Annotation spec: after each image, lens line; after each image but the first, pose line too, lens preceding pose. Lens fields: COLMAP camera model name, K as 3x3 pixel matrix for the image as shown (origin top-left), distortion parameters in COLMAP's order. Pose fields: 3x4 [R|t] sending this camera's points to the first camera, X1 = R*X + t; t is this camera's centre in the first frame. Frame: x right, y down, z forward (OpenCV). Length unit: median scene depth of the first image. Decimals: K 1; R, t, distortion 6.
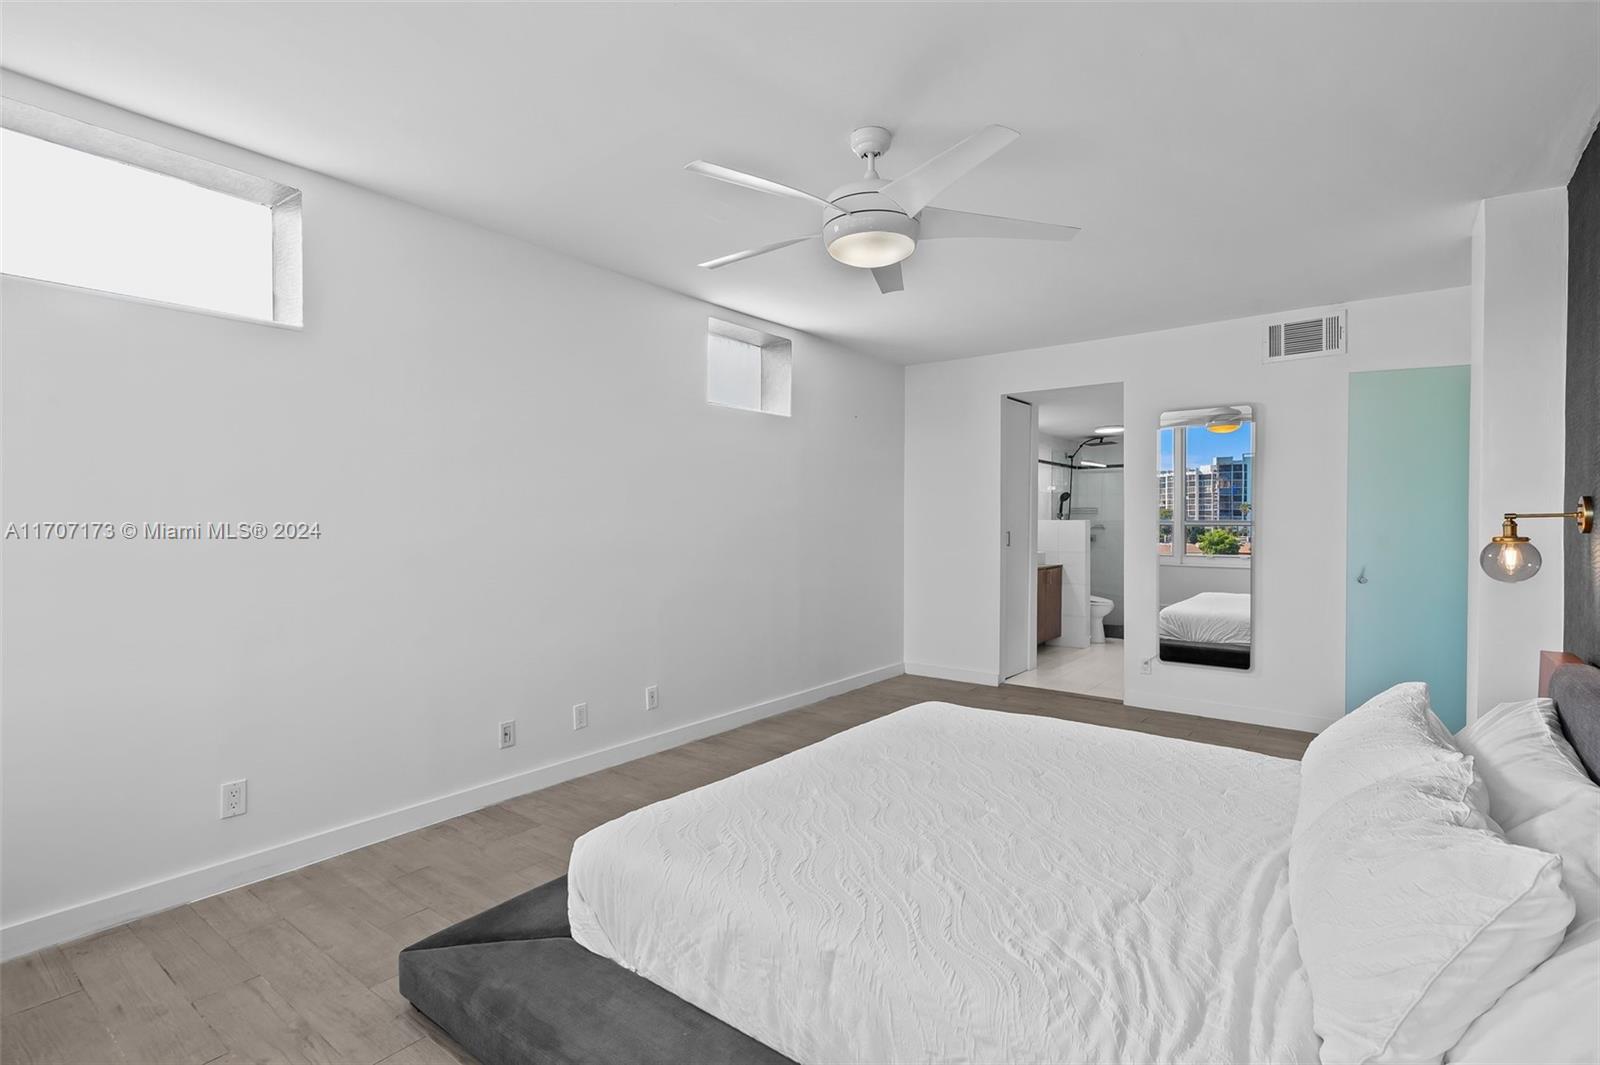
lens RADIAL K [[757.9, 0, 806.0], [0, 757.9, 531.5], [0, 0, 1]] dist [0.020969, -0.007644]
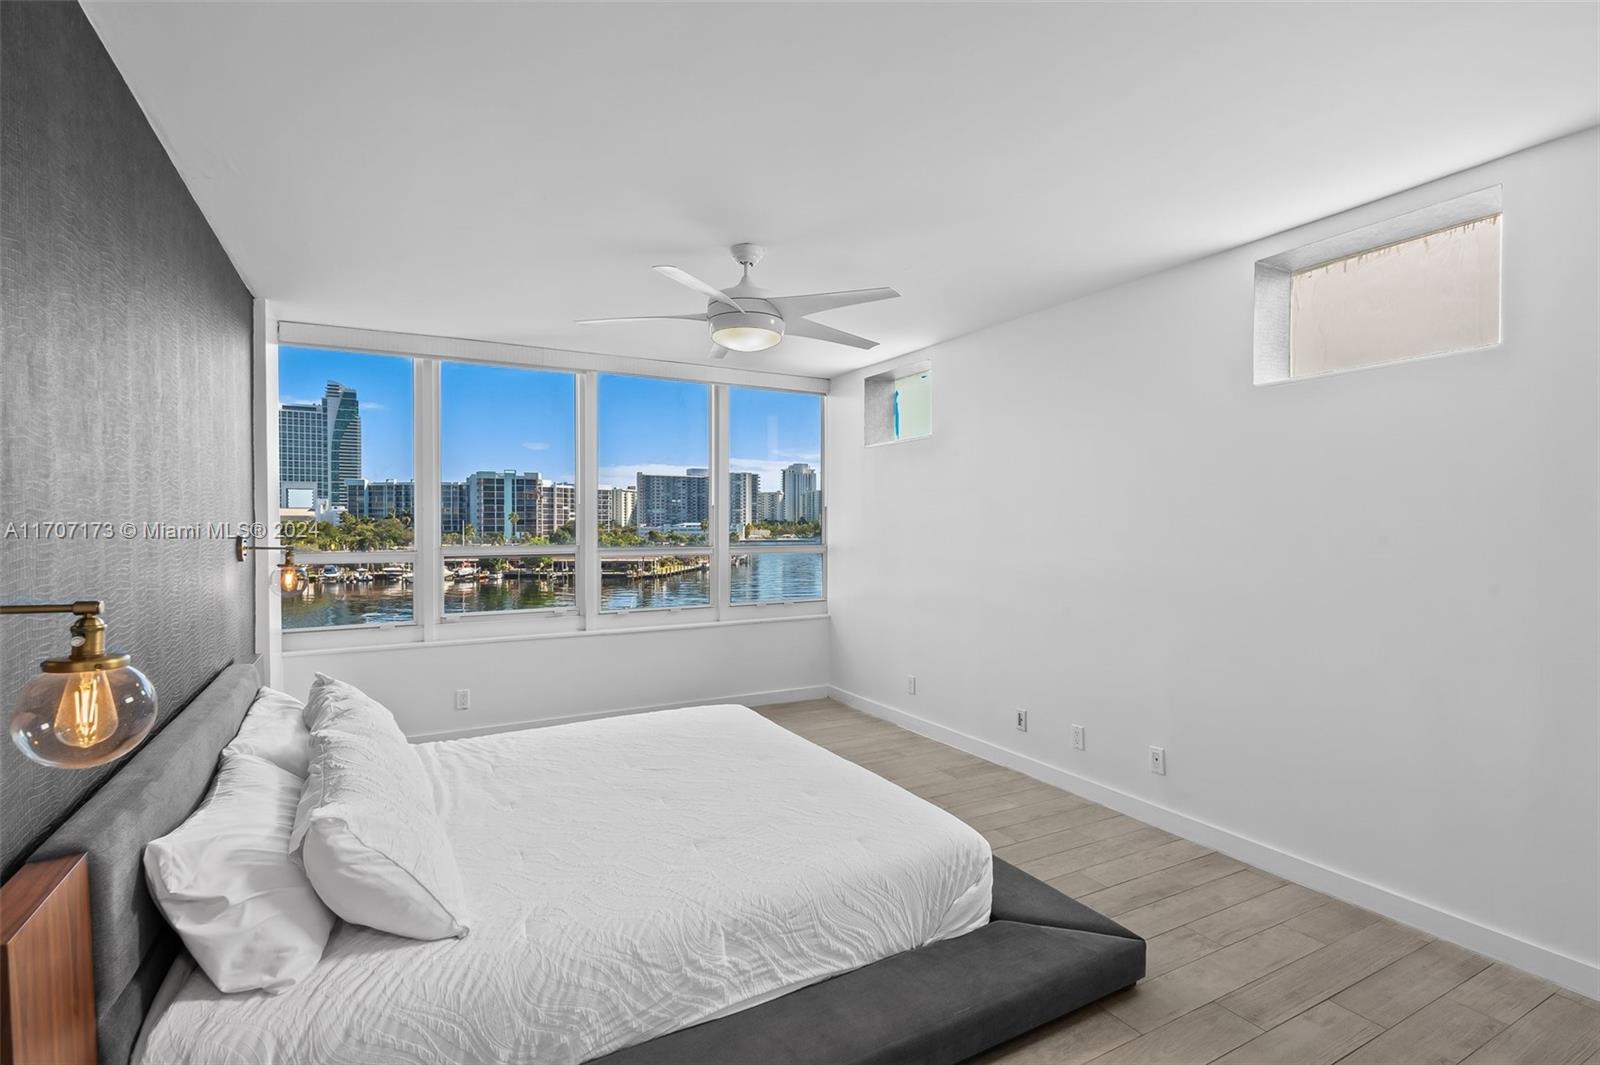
lens RADIAL K [[757.9, 0, 806.0], [0, 757.9, 531.5], [0, 0, 1]] dist [0.020969, -0.007644]
pose [[-0.397471, 0.008652, -0.917574, 0.718537], [-0.011897, 0.999823, 0.014581, -0.043029], [0.917538, 0.016712, -0.397298, 0.956860]]
